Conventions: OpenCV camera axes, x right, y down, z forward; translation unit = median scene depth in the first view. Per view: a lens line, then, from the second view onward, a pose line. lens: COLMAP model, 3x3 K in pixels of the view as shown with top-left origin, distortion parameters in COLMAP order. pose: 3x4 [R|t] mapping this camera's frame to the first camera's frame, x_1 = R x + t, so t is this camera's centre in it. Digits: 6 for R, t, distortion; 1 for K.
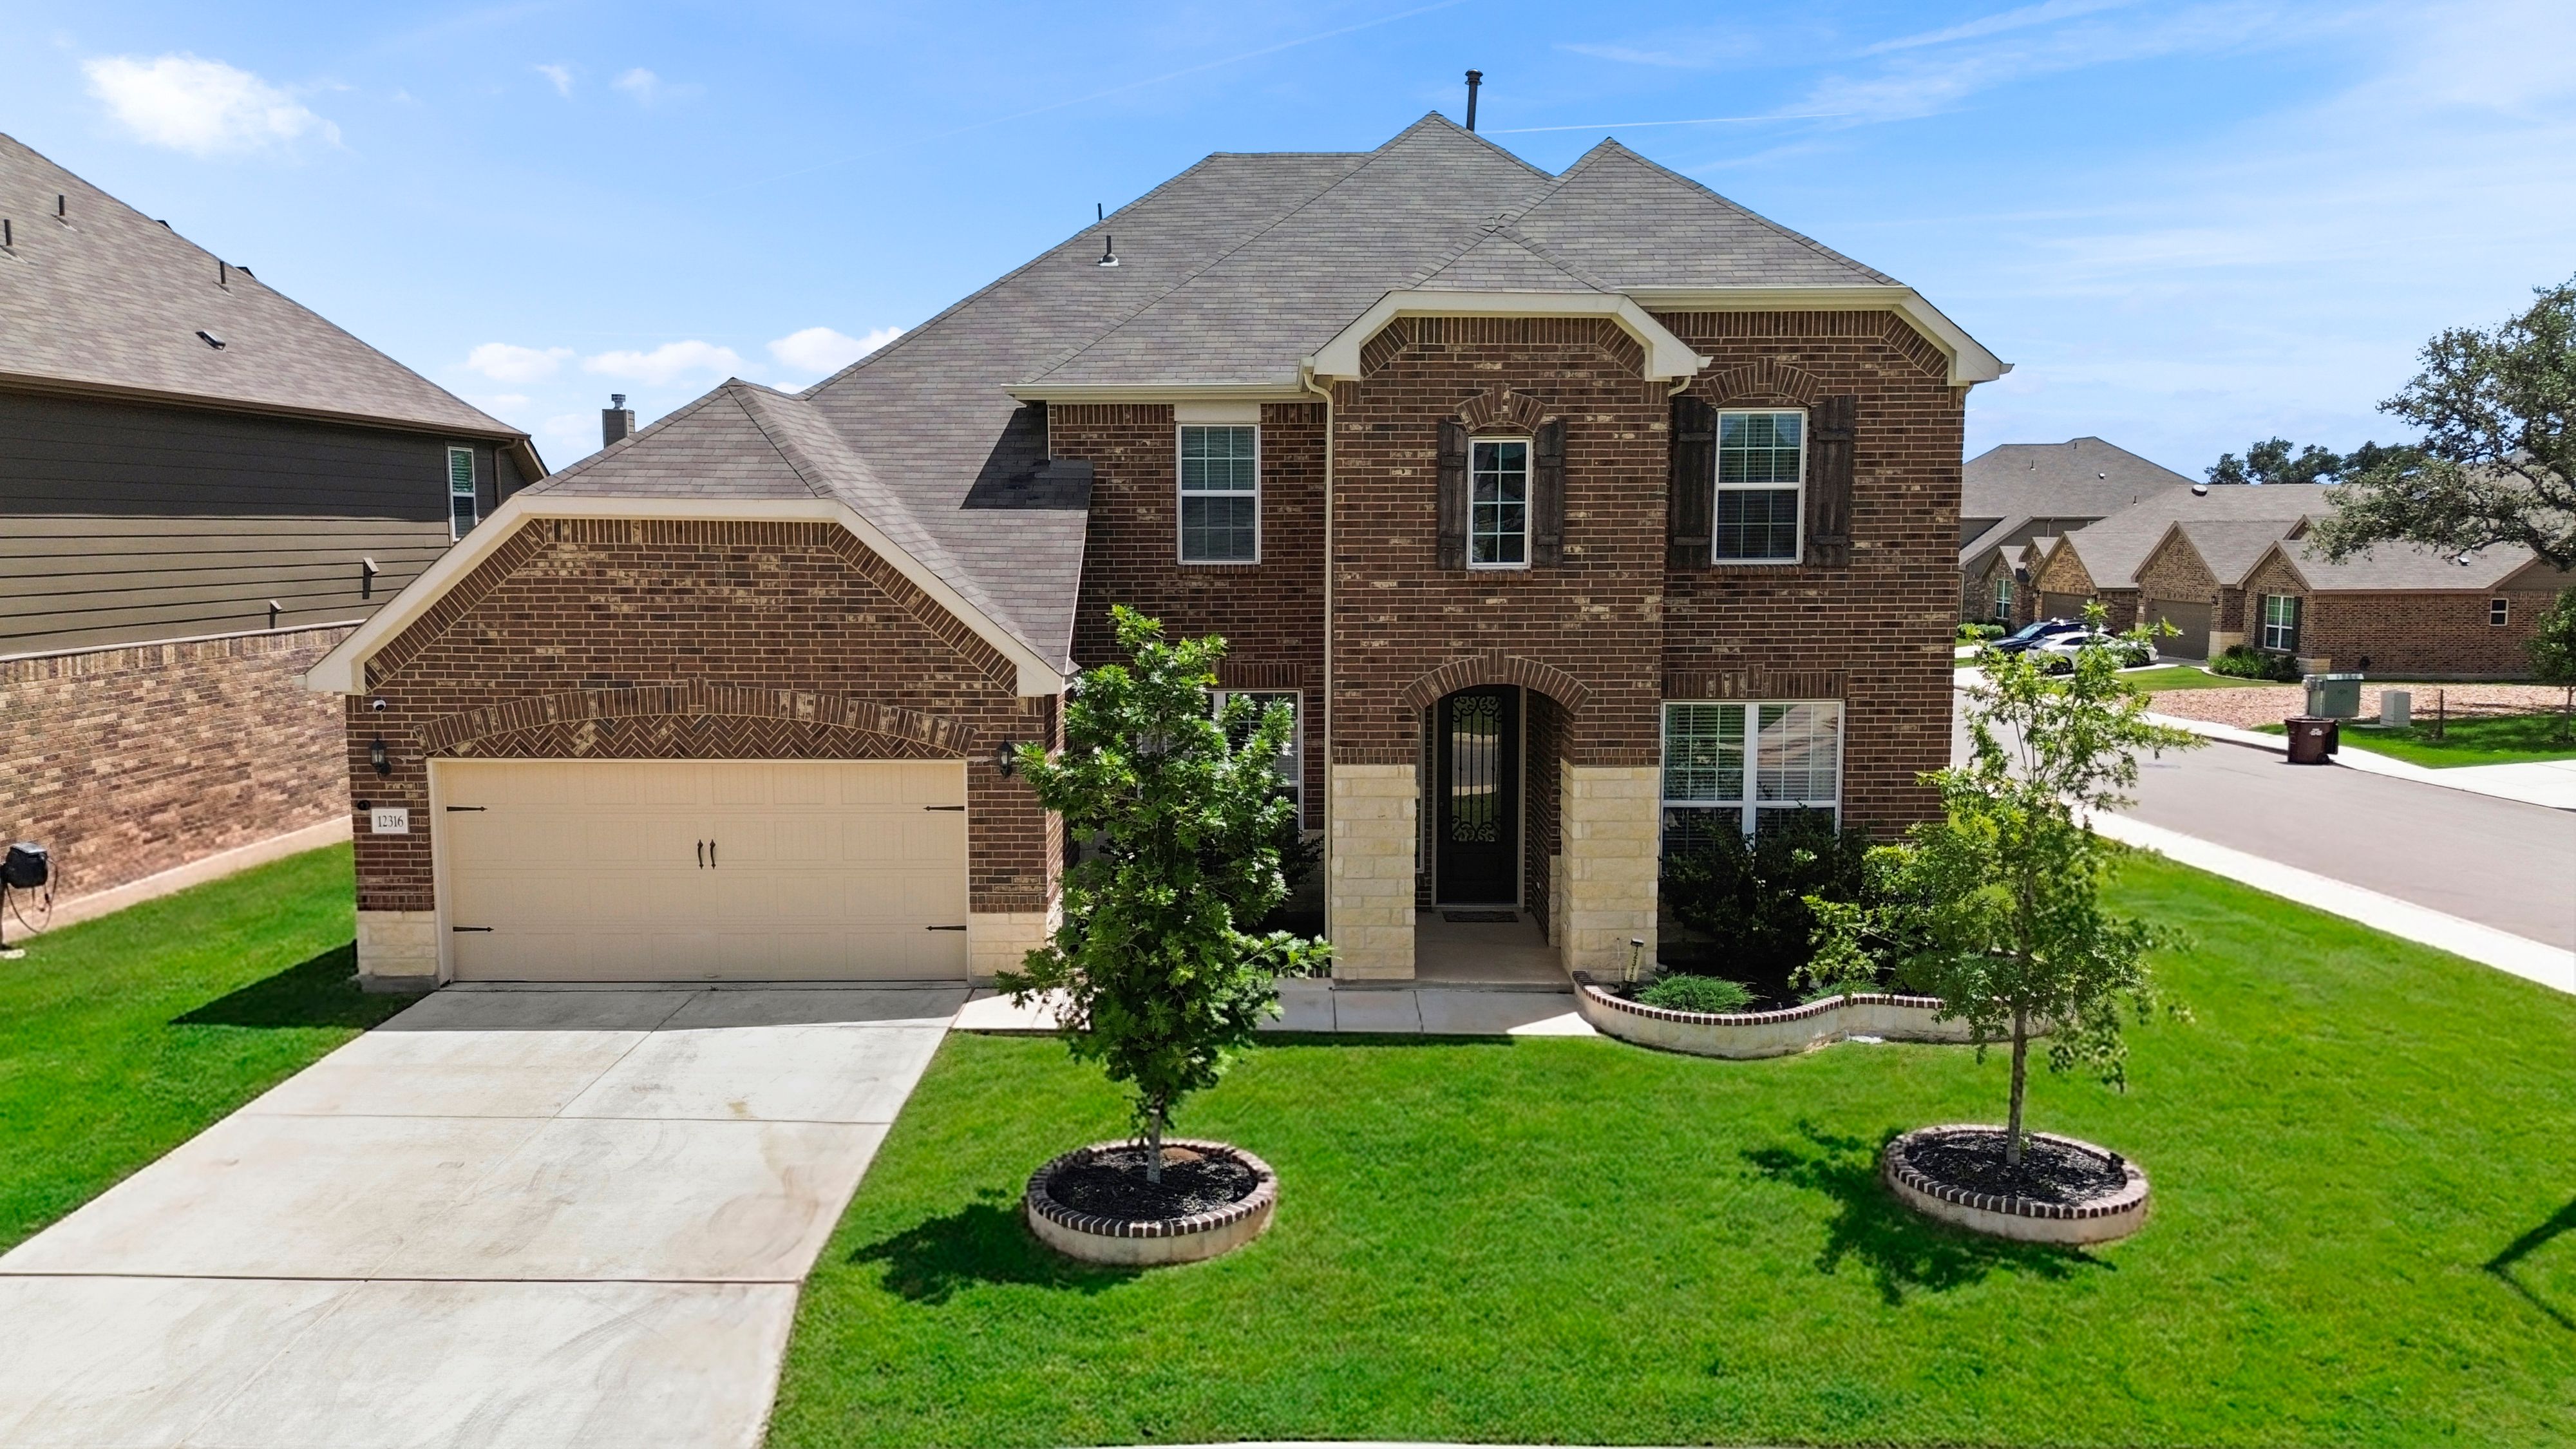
lens RADIAL K [[1817.1, 0, 1288.0], [0, 1817.1, 724.5], [0, 0, 1]] dist [0.073774, -0.071257]
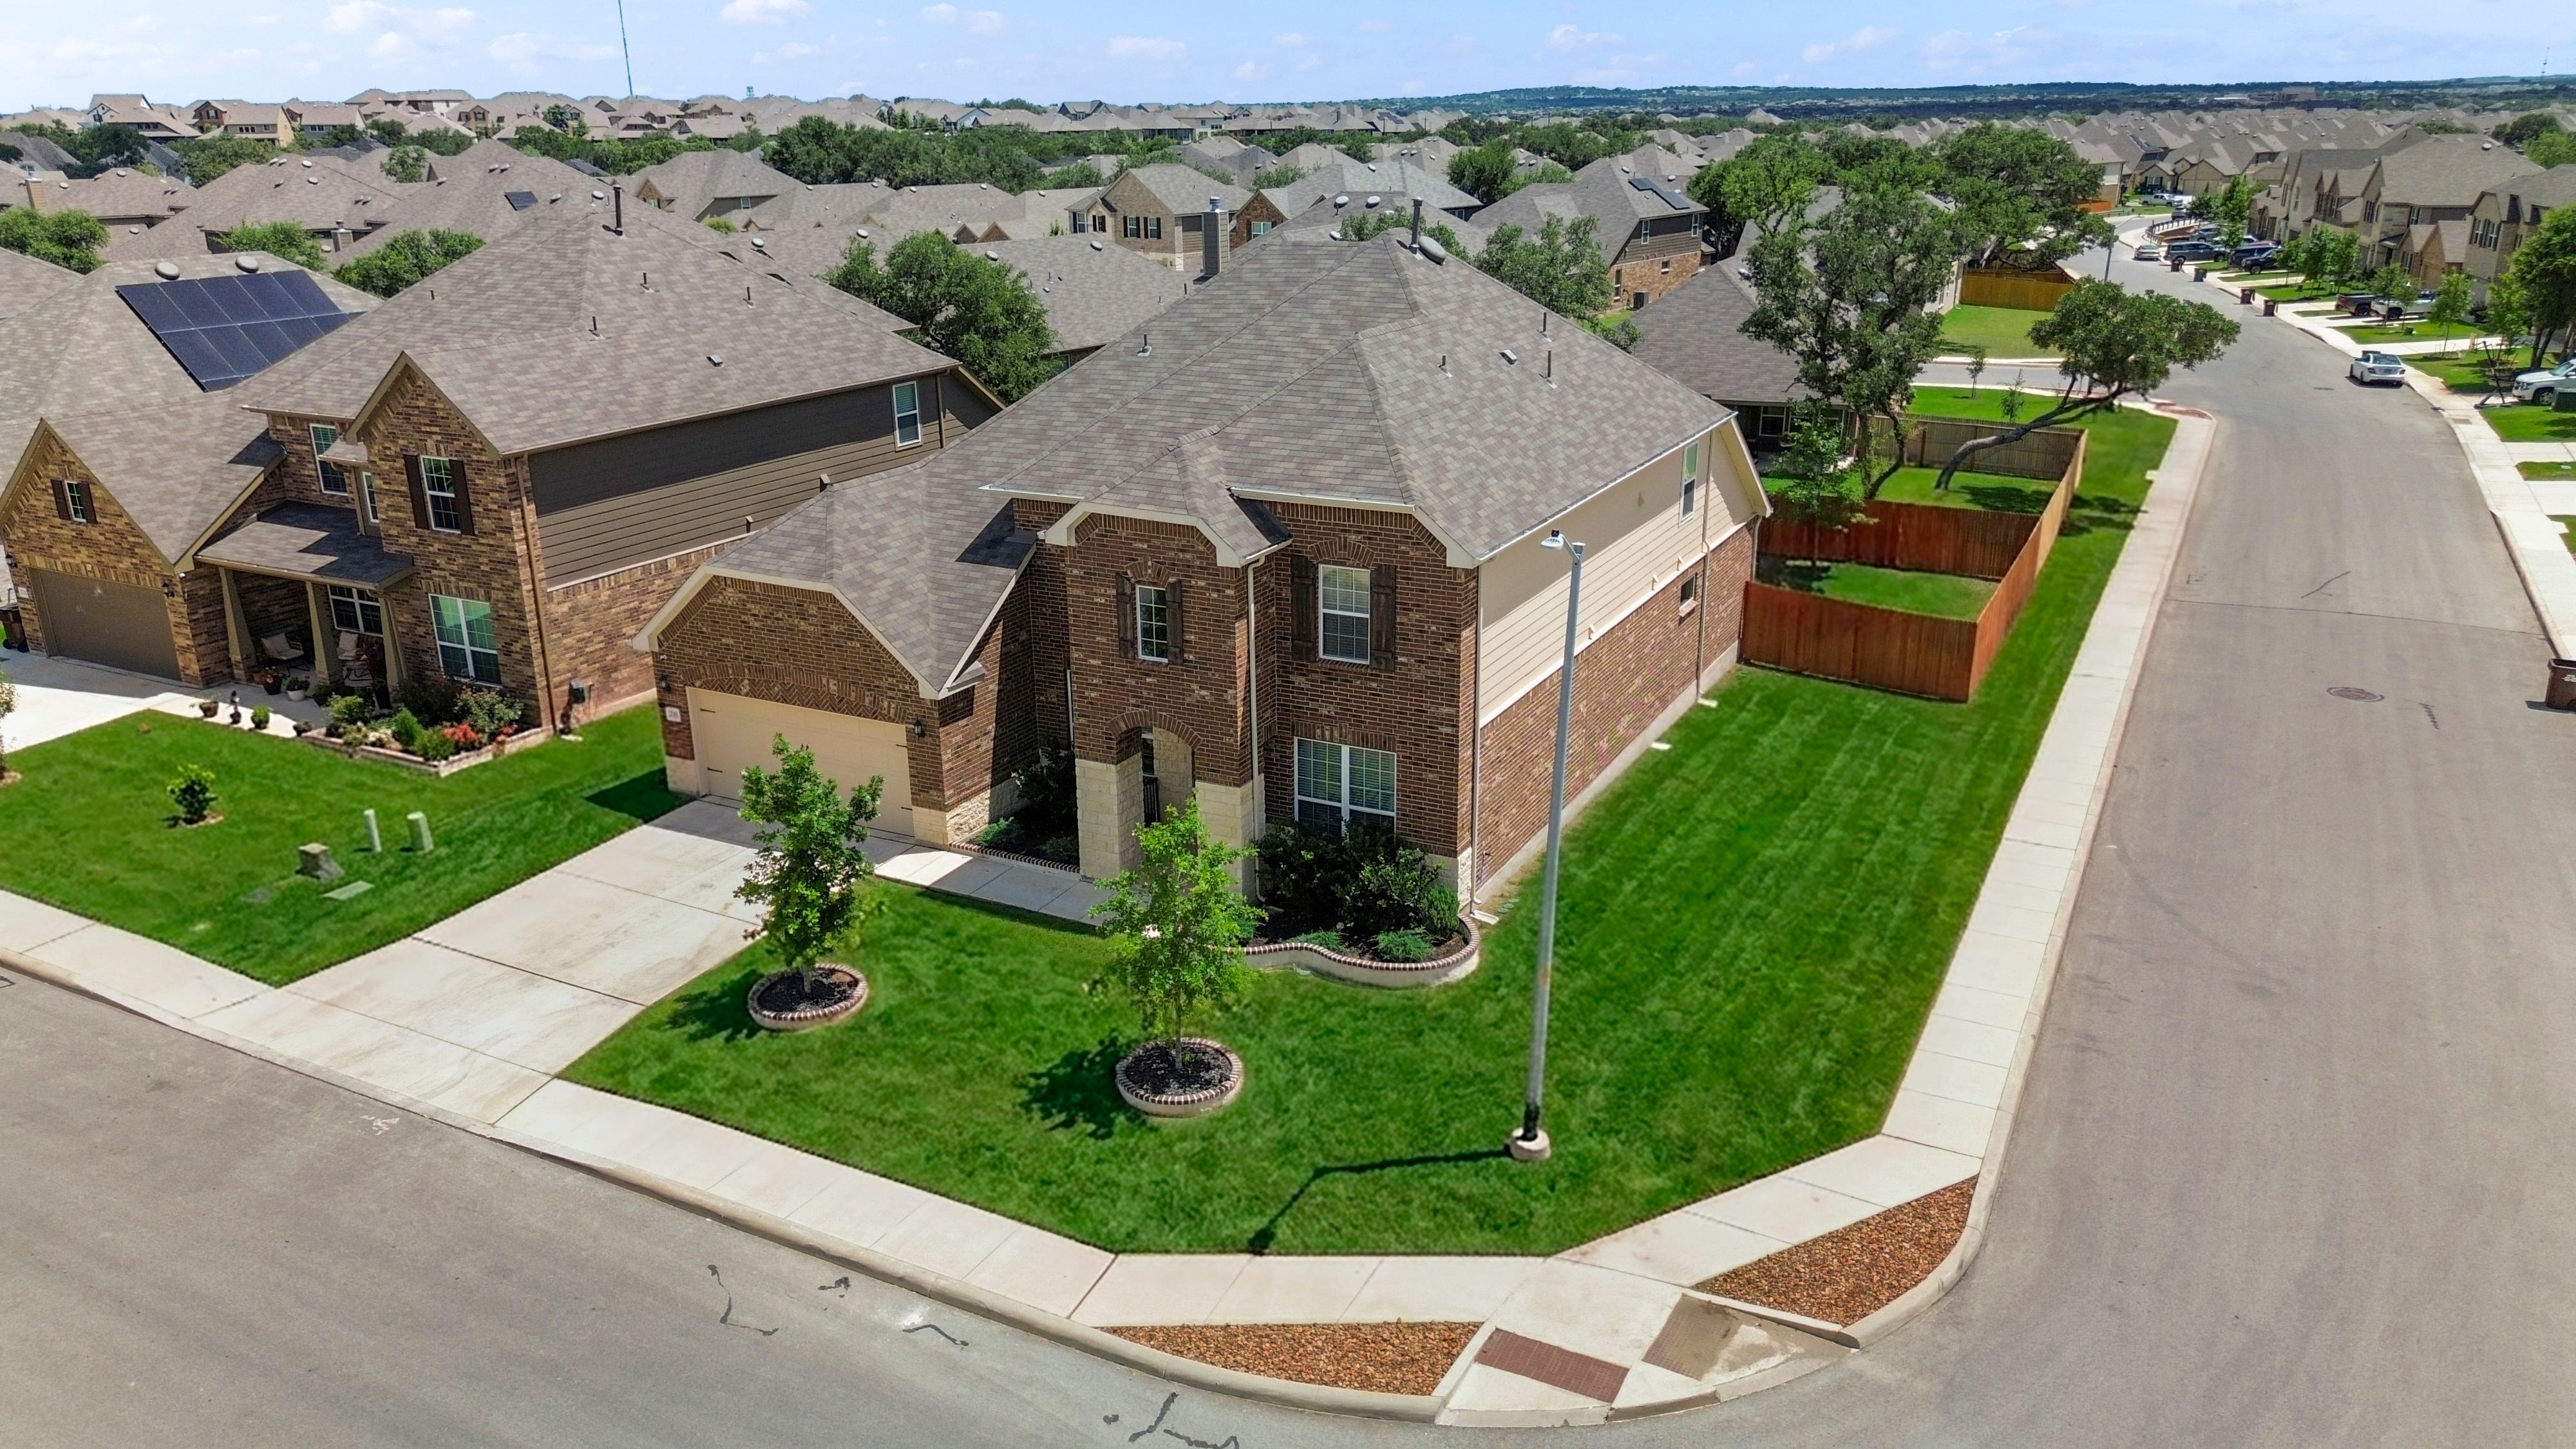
lens RADIAL K [[1817.1, 0, 1288.0], [0, 1817.1, 724.5], [0, 0, 1]] dist [0.073774, -0.071257]
pose [[0.887245, 0.140271, -0.439454, 0.958019], [-0.042094, 0.973291, 0.225682, -0.406824], [0.459374, -0.181737, 0.869452, -0.402787]]
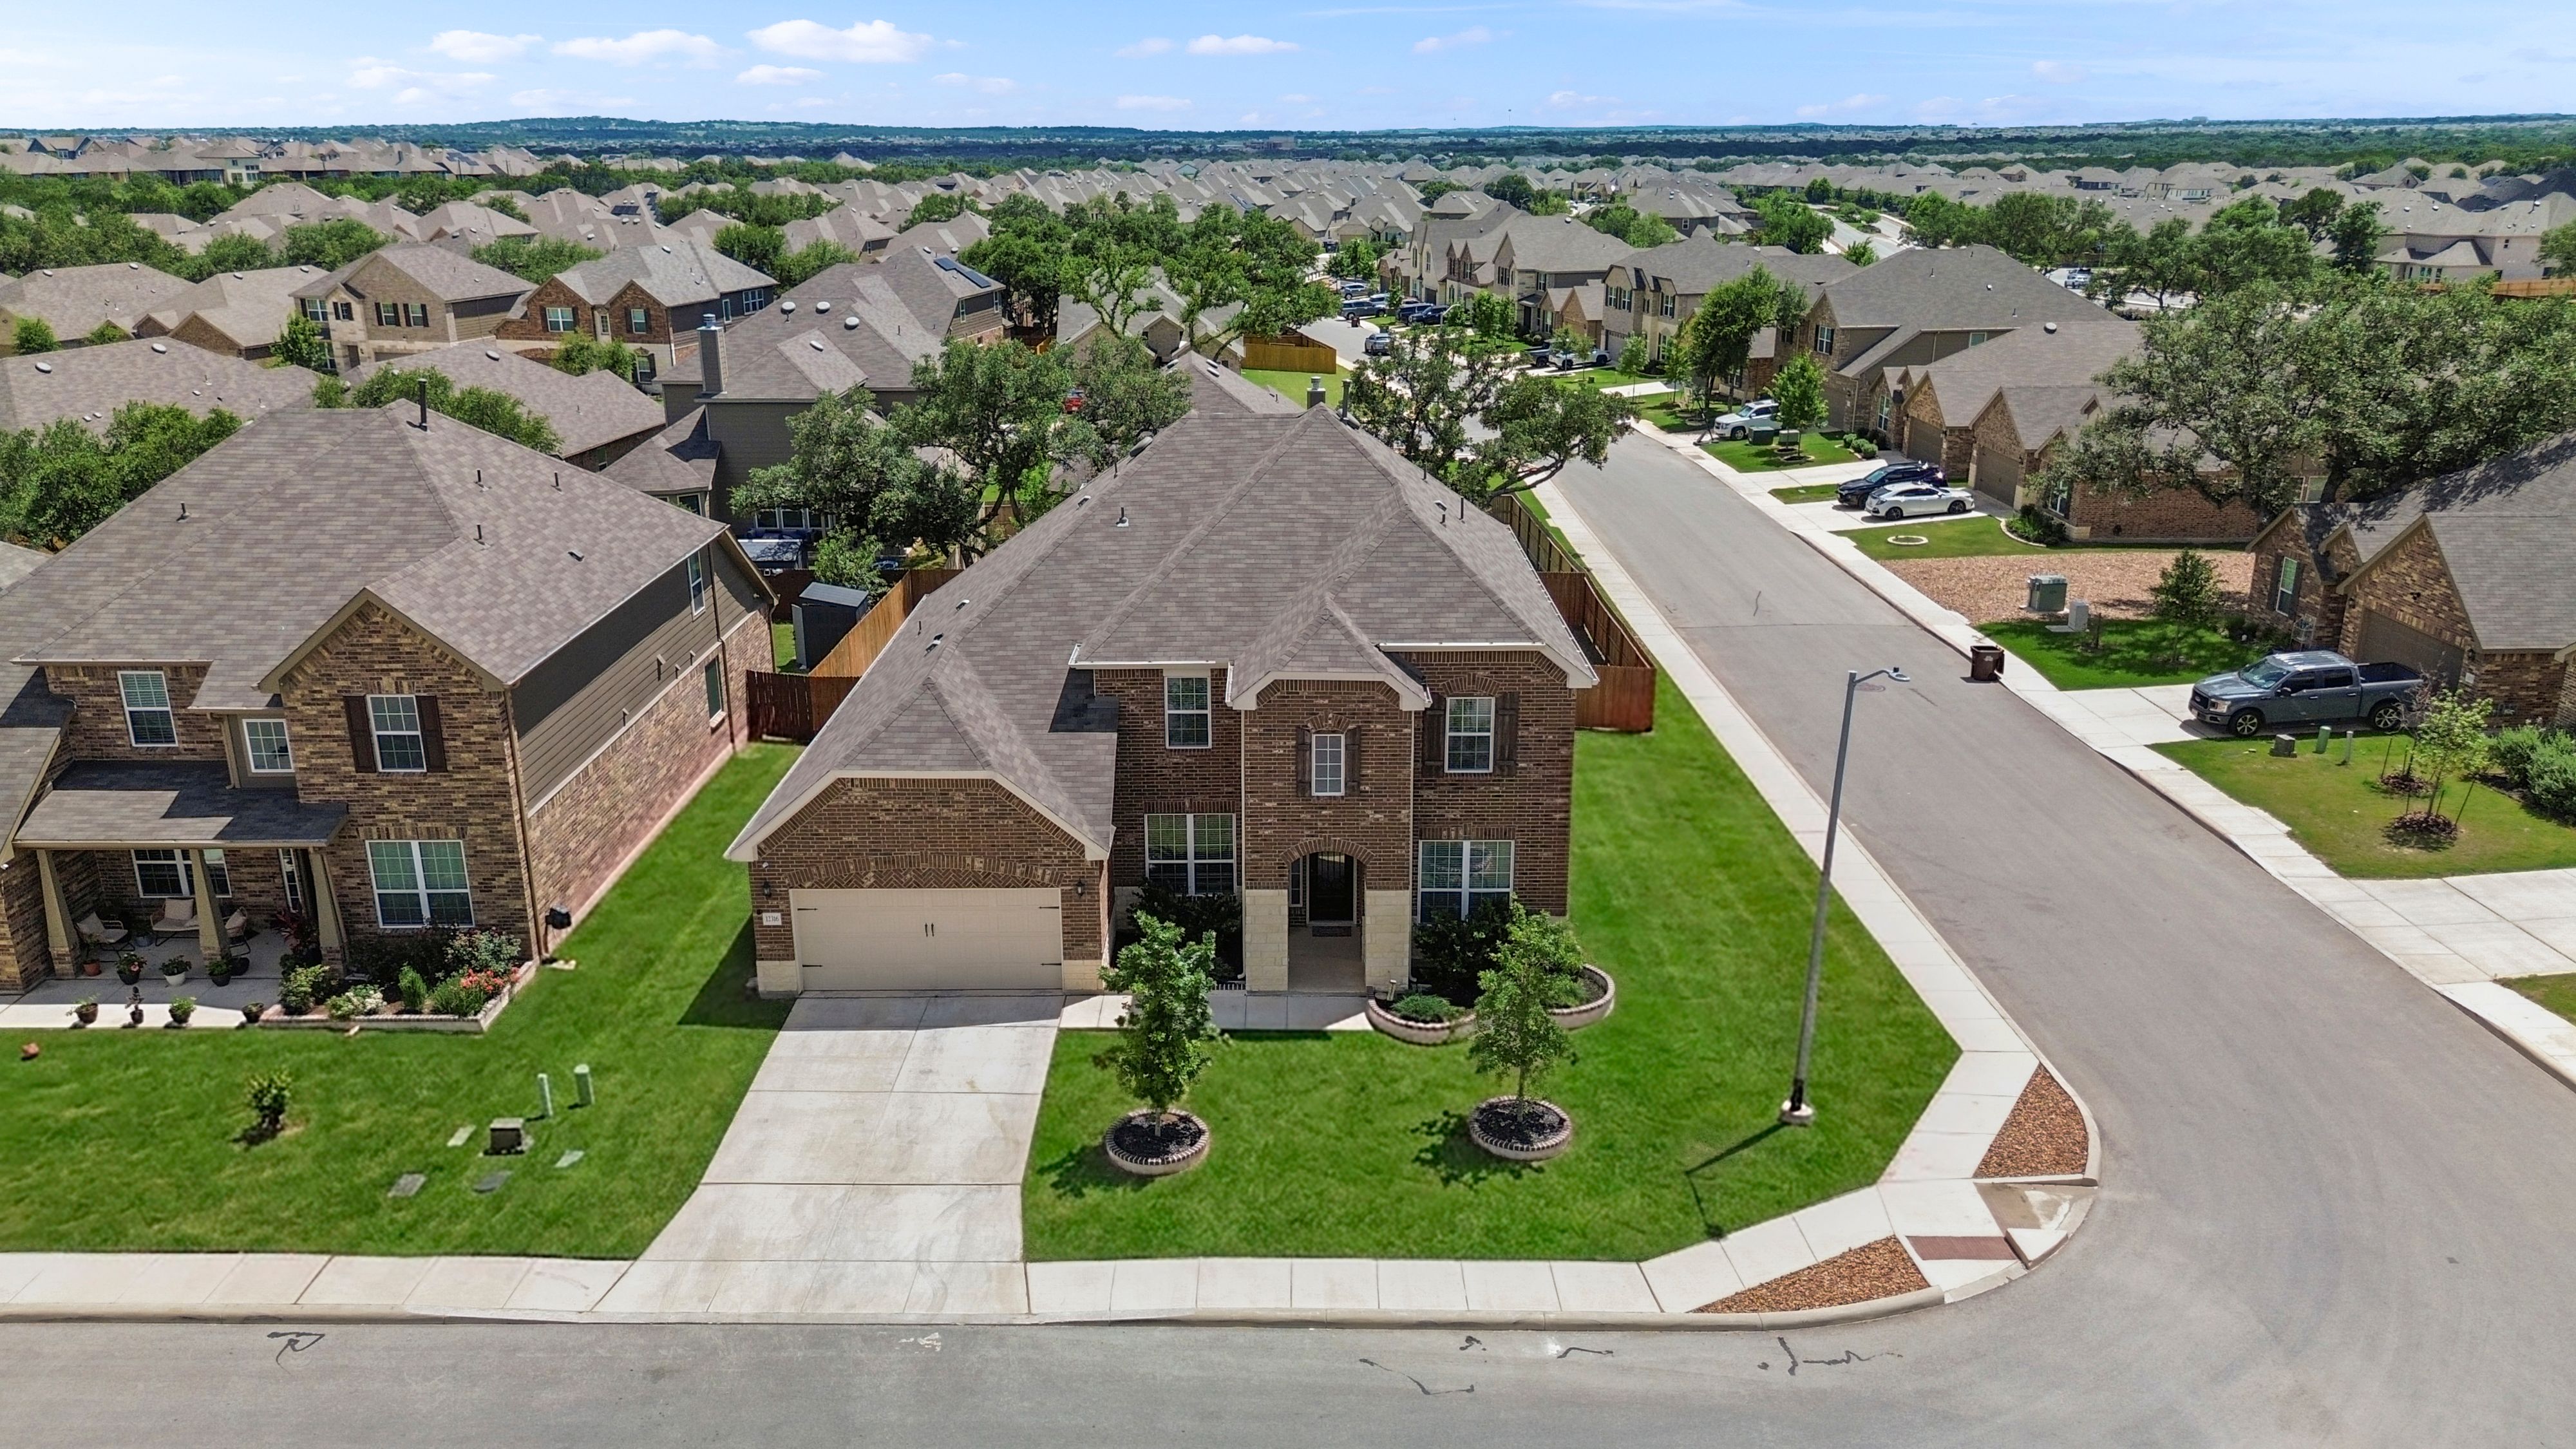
lens RADIAL K [[1823.6, 0, 1300.0], [0, 1823.6, 717.7], [0, 0, 1]] dist [0.110340, -0.156314]
pose [[0.999977, -0.001984, 0.006434, 0.071920], [0.000707, 0.981256, 0.192709, -0.545399], [-0.006695, -0.192700, 0.981235, -0.918455]]
